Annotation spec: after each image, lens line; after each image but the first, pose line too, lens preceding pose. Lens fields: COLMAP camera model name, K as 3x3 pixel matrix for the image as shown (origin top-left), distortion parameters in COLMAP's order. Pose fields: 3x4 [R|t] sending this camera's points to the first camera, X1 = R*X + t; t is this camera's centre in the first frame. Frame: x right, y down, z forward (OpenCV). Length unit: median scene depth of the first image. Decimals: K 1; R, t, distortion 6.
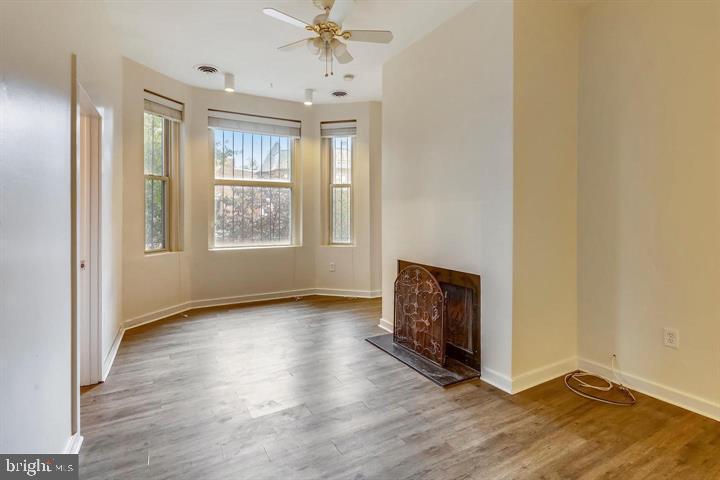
lens RADIAL K [[354.8, 0, 365.6], [0, 354.8, 234.6], [0, 0, 1]] dist [-0.010326, 0.002369]
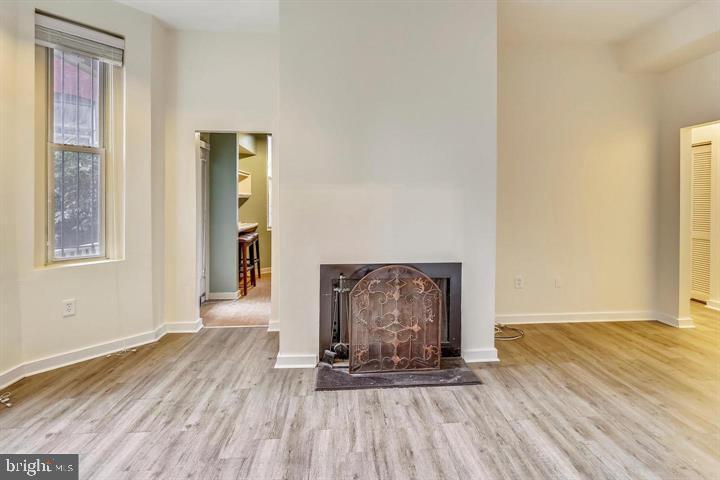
lens RADIAL K [[354.8, 0, 363.3], [0, 354.8, 214.8], [0, 0, 1]] dist [-0.010326, 0.002369]
pose [[0.434933, -0.032917, 0.899861, -0.649749], [0.050903, 0.998632, 0.011927, -0.045163], [-0.899023, 0.040618, 0.436014, 0.722866]]
